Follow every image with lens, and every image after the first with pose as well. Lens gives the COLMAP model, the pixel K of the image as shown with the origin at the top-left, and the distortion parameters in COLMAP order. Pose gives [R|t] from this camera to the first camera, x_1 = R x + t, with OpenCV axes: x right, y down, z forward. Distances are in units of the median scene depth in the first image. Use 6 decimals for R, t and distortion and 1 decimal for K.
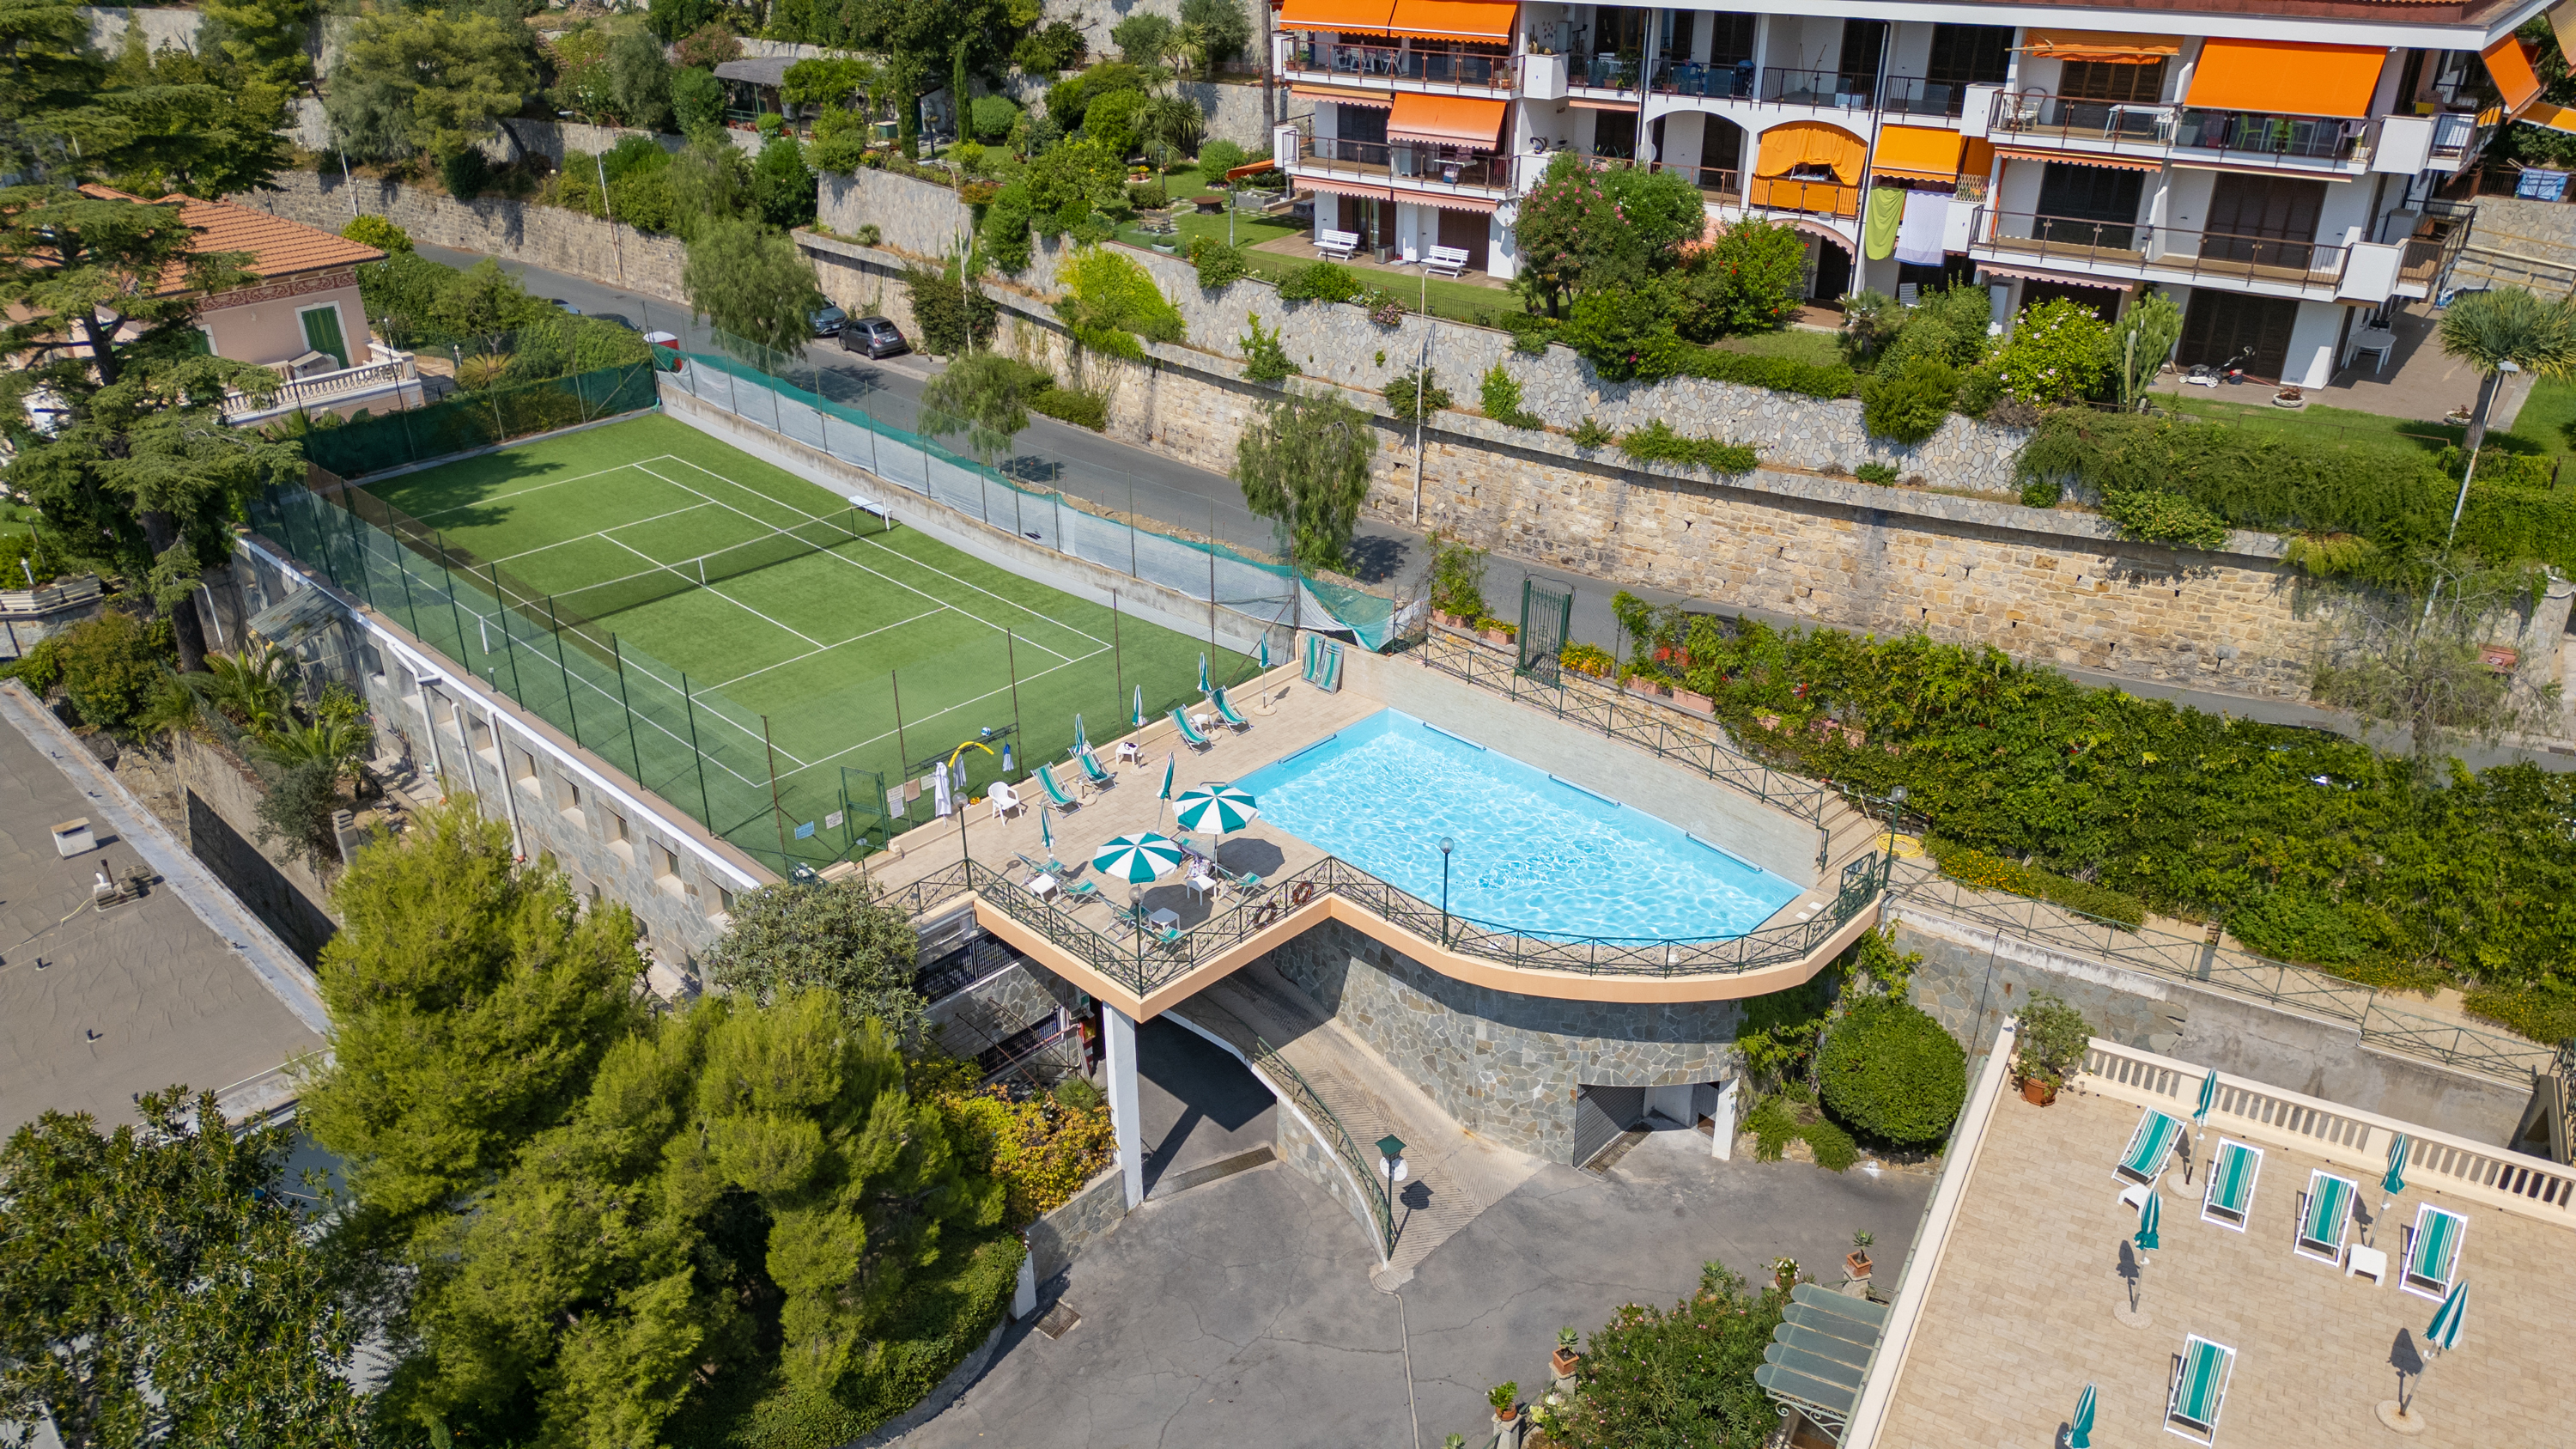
lens RADIAL K [[1856.1, 0, 1278.7], [0, 1856.1, 714.8], [0, 0, 1]] dist [0.051773, -0.023985]
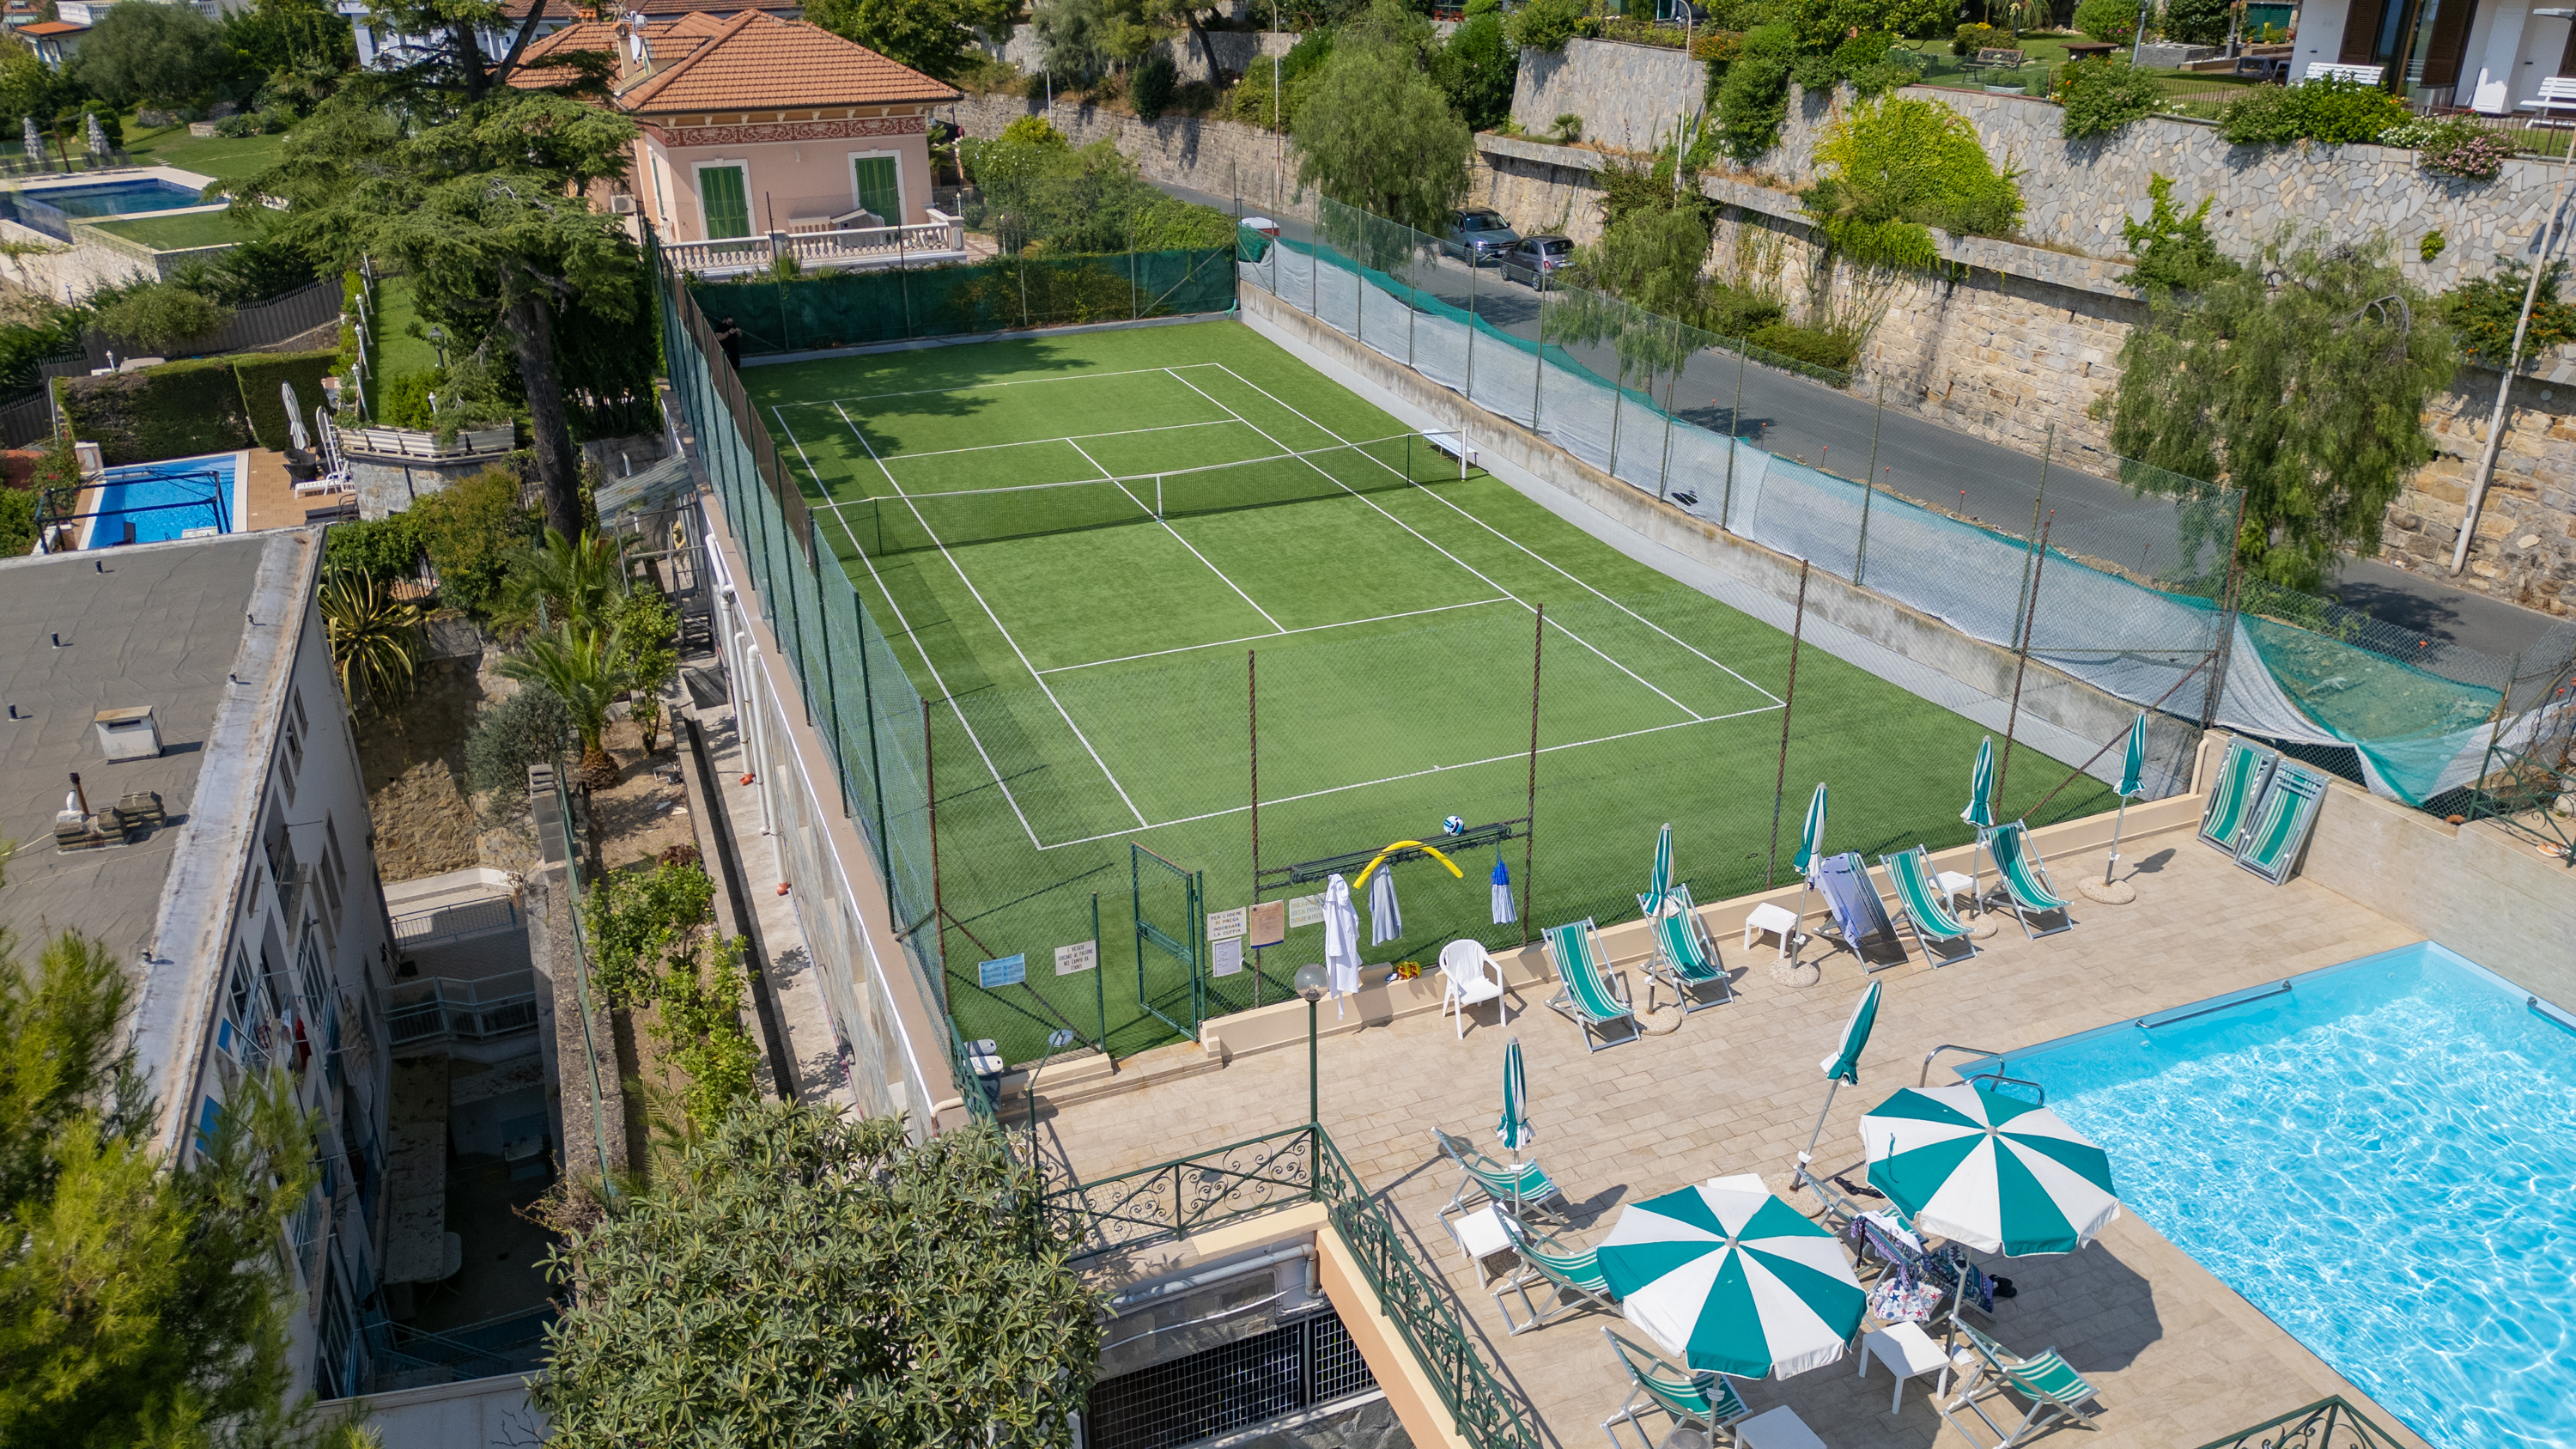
lens RADIAL K [[1856.1, 0, 1287.1], [0, 1856.1, 732.5], [0, 0, 1]] dist [0.051773, -0.023985]
pose [[0.920051, 0.163645, -0.355986, -0.030622], [-0.175557, 0.984469, -0.001175, -0.004186], [0.350265, 0.063576, 0.934491, 0.442894]]
